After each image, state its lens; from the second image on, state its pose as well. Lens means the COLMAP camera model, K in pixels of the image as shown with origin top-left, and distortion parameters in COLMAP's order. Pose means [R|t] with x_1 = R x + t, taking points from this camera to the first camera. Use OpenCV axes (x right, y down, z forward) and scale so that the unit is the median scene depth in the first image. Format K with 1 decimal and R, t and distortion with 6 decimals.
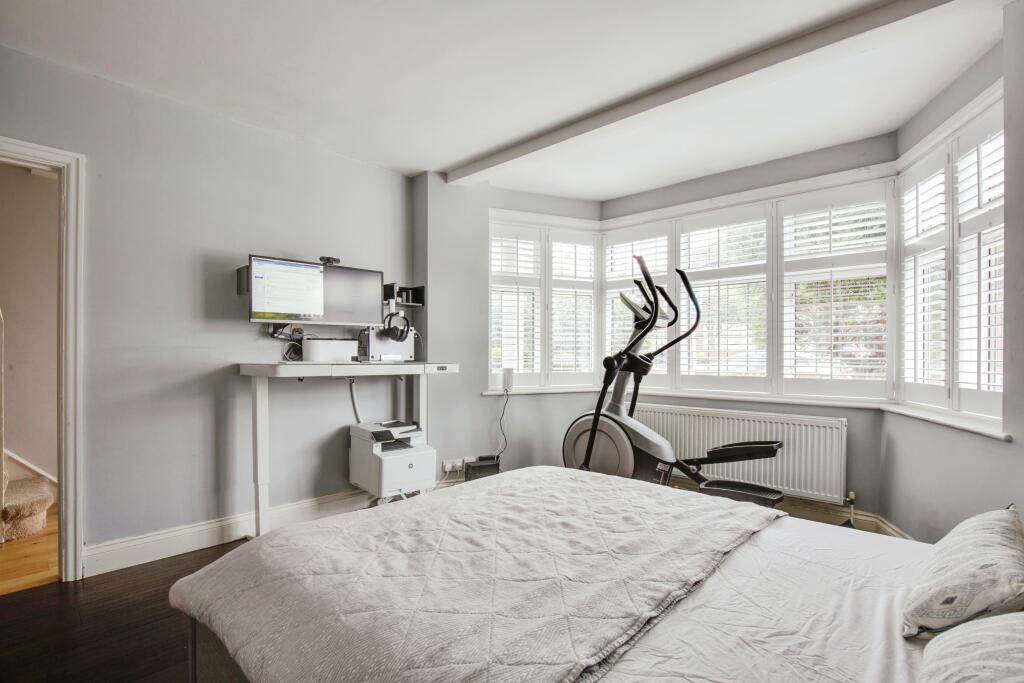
lens RADIAL K [[475.4, 0, 521.1], [0, 475.4, 352.2], [0, 0, 1]] dist [-0.001739, -0.000092]
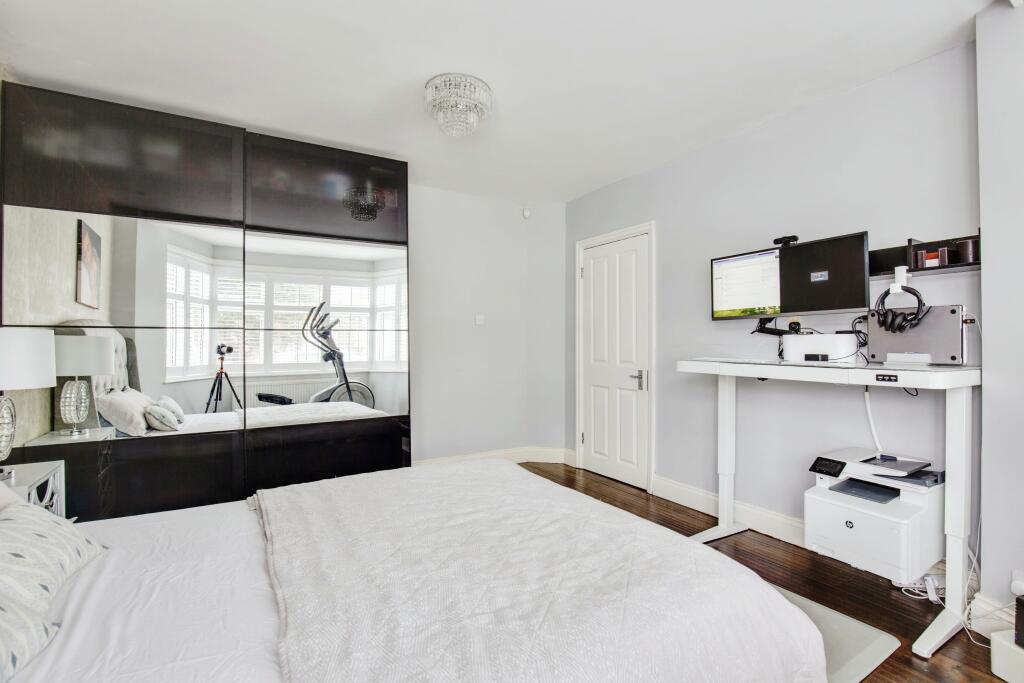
lens RADIAL K [[469.5, 0, 512.0], [0, 469.5, 341.5], [0, 0, 1]] dist [-0.033134, -0.000112]
pose [[-0.275015, -0.004129, -0.961431, 0.541385], [0.003873, 0.999978, -0.005403, -0.011562], [0.961432, -0.005210, -0.274993, 0.785541]]
